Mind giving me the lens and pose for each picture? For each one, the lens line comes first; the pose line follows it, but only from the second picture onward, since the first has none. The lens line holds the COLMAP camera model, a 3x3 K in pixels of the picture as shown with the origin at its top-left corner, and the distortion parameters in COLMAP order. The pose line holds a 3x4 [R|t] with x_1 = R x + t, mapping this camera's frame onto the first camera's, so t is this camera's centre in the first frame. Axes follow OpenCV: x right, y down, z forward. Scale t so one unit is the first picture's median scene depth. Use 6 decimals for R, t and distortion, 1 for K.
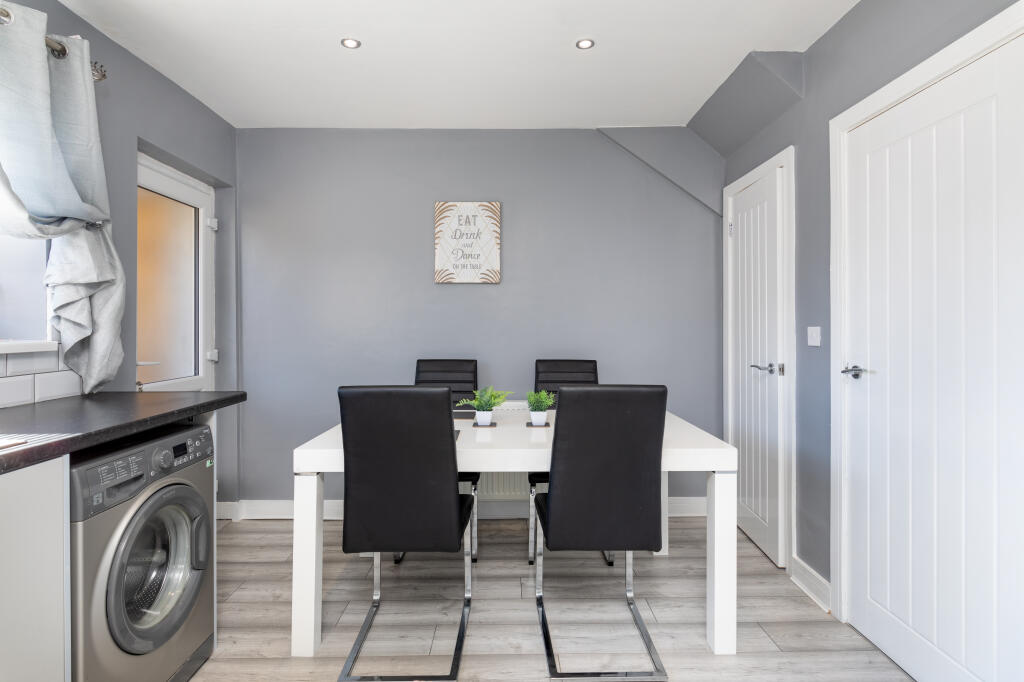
lens RADIAL K [[516.7, 0, 513.1], [0, 516.7, 321.1], [0, 0, 1]] dist [0.001816, -0.000424]
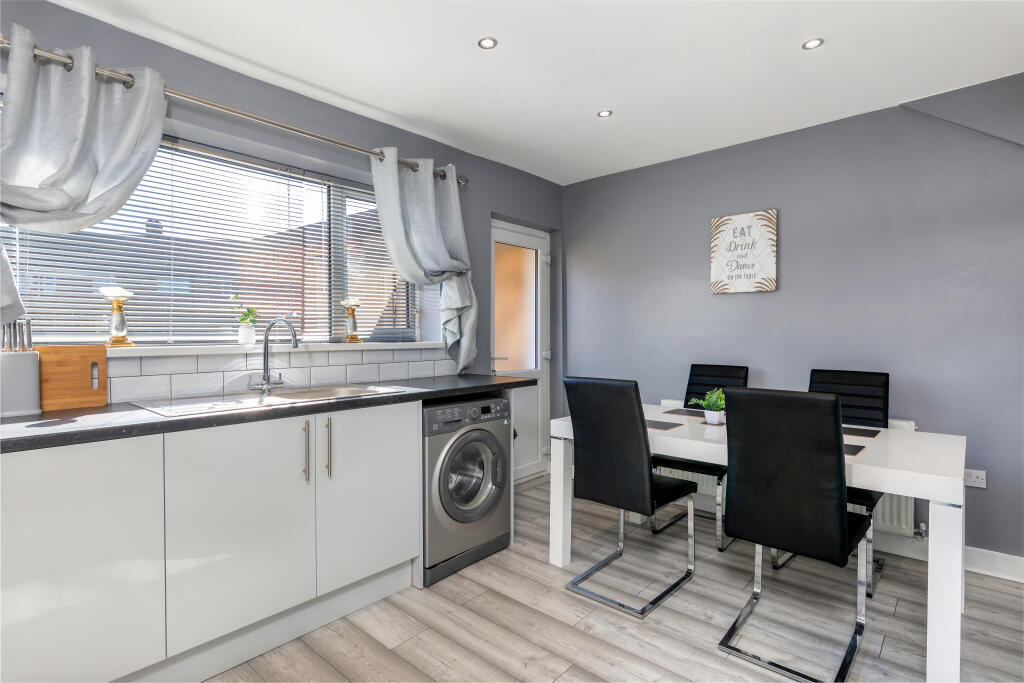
lens RADIAL K [[511.4, 0, 515.2], [0, 511.4, 333.2], [0, 0, 1]] dist [-0.004790, -0.000091]
pose [[0.737969, 0.001638, -0.674833, 0.440825], [0.004555, 0.999962, 0.007408, -0.002849], [0.674819, -0.008540, 0.737934, -0.105339]]
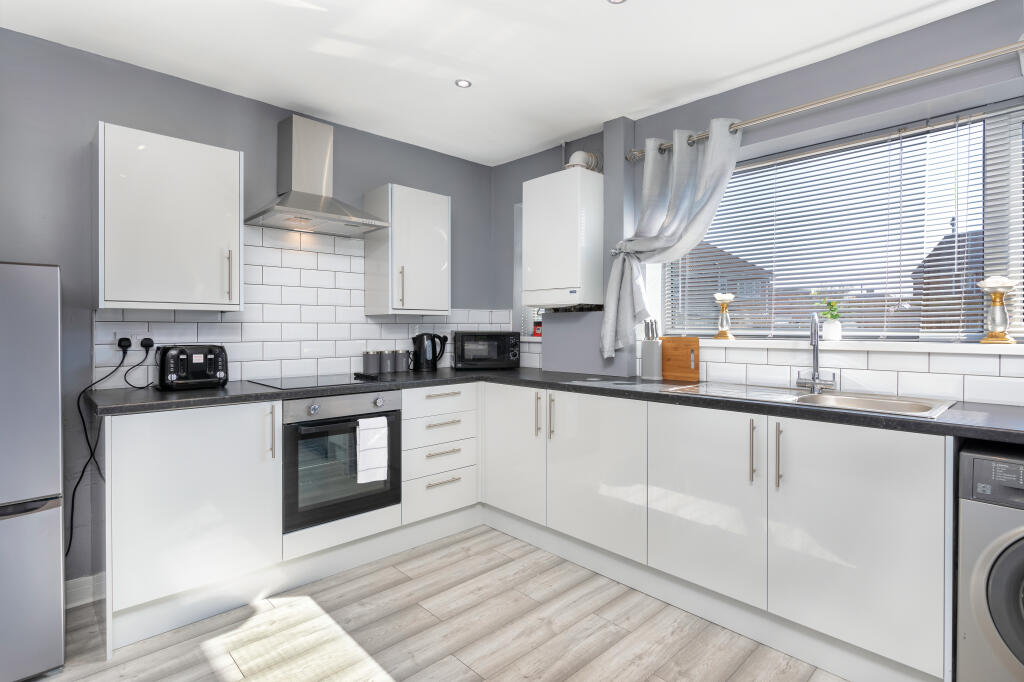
lens RADIAL K [[511.4, 0, 515.2], [0, 511.4, 332.7], [0, 0, 1]] dist [-0.004790, -0.000091]
pose [[-0.734016, 0.011075, -0.679042, 0.456526], [0.006877, 0.999937, 0.008876, -0.002997], [0.679097, 0.001846, -0.734046, 0.771325]]
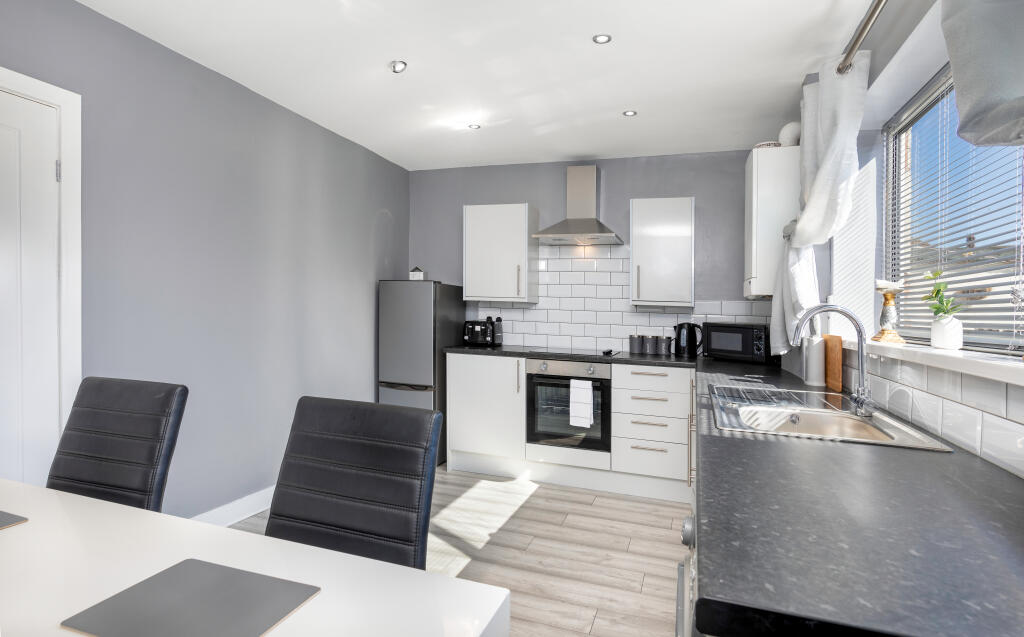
lens RADIAL K [[536.5, 0, 507.7], [0, 536.5, 338.5], [0, 0, 1]] dist [0.000263, 0.000118]
pose [[-0.935404, -0.041577, 0.351128, -0.566650], [-0.026342, 0.998497, 0.048056, -0.007192], [-0.352598, 0.035702, -0.935093, 1.406838]]
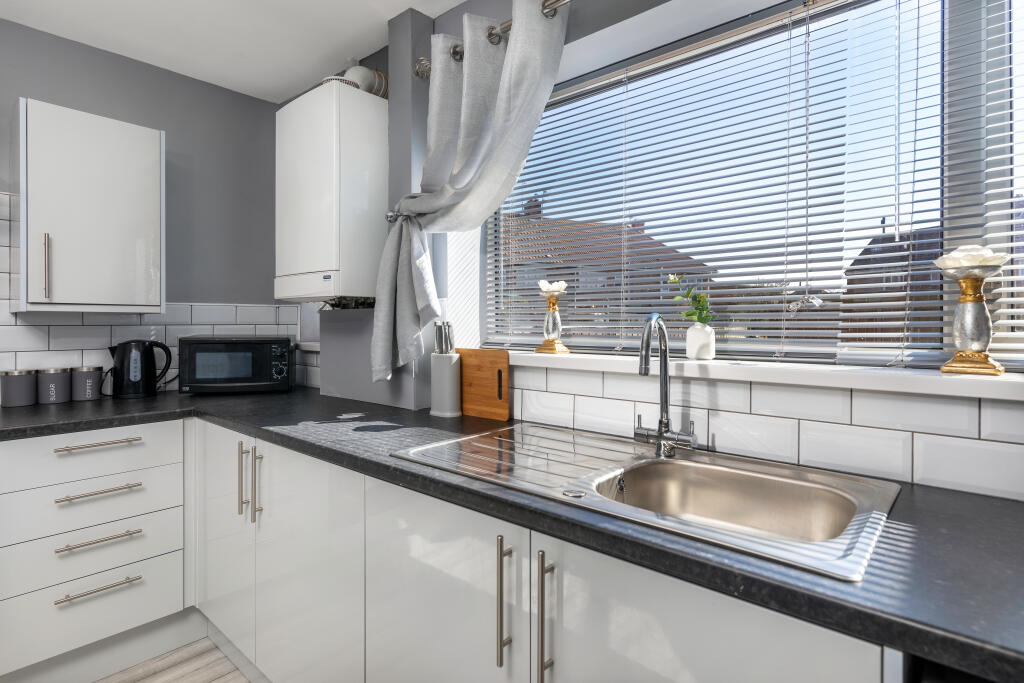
lens RADIAL K [[516.7, 0, 513.1], [0, 516.7, 321.6], [0, 0, 1]] dist [0.001816, -0.000424]
pose [[-0.673795, 0.002589, -0.738914, -0.205822], [0.005651, 0.999983, -0.001650, -0.022277], [0.738896, -0.005288, -0.673798, 0.689297]]
